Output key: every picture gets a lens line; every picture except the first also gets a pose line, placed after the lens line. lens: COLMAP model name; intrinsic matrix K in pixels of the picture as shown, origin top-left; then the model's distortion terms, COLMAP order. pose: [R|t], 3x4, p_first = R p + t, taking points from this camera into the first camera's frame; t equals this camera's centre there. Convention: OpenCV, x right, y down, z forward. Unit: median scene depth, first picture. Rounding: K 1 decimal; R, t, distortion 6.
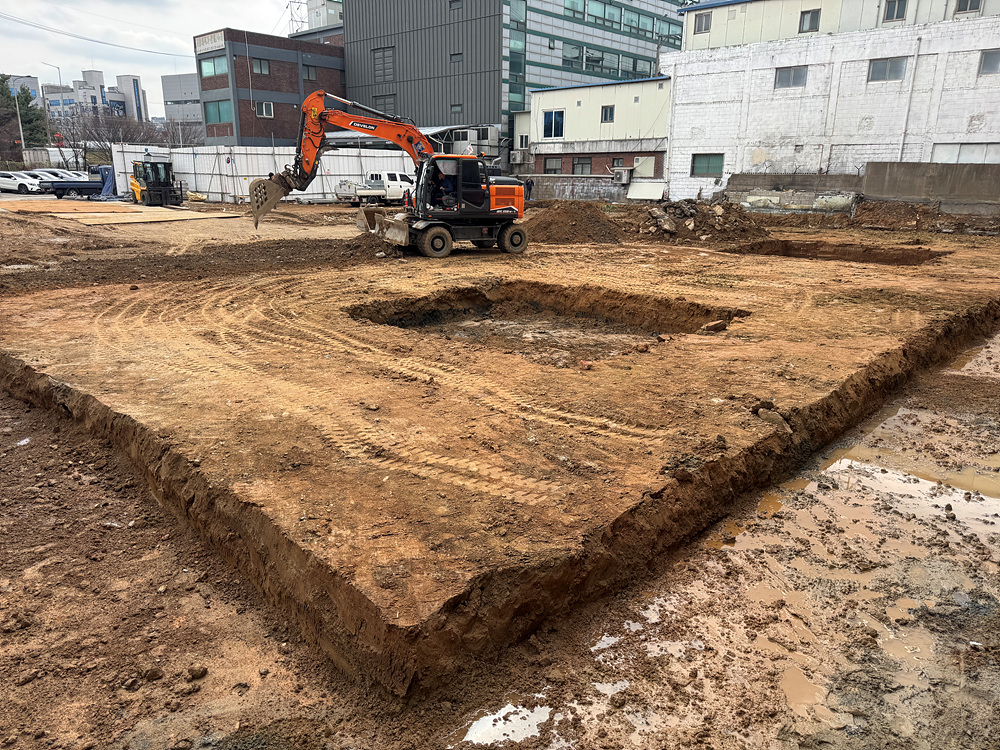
lens RADIAL K [[721.5, 0, 499.1], [0, 721.5, 401.9], [0, 0, 1]] dist [0.008228, -0.005610]
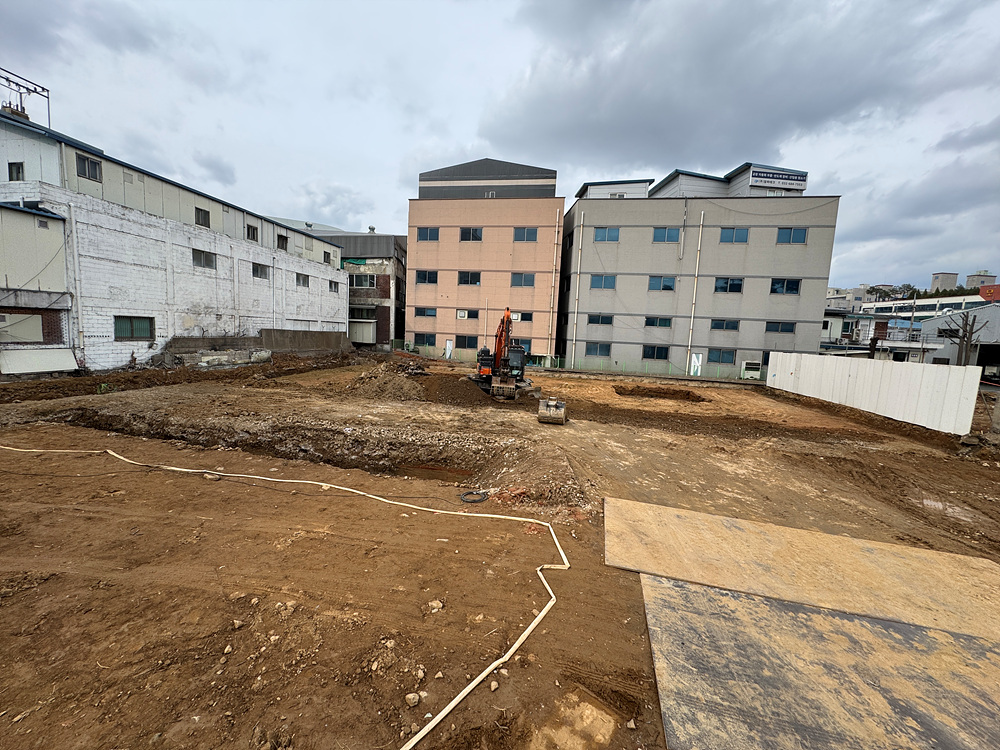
lens RADIAL K [[396.9, 0, 500.0], [0, 396.9, 375.0], [0, 0, 1]] dist [-0.001844, 0.000528]
pose [[-0.531233, -0.118254, 0.838932, -0.418584], [0.214272, 0.939266, 0.268080, -0.332365], [-0.819682, 0.322173, -0.473631, 0.947479]]
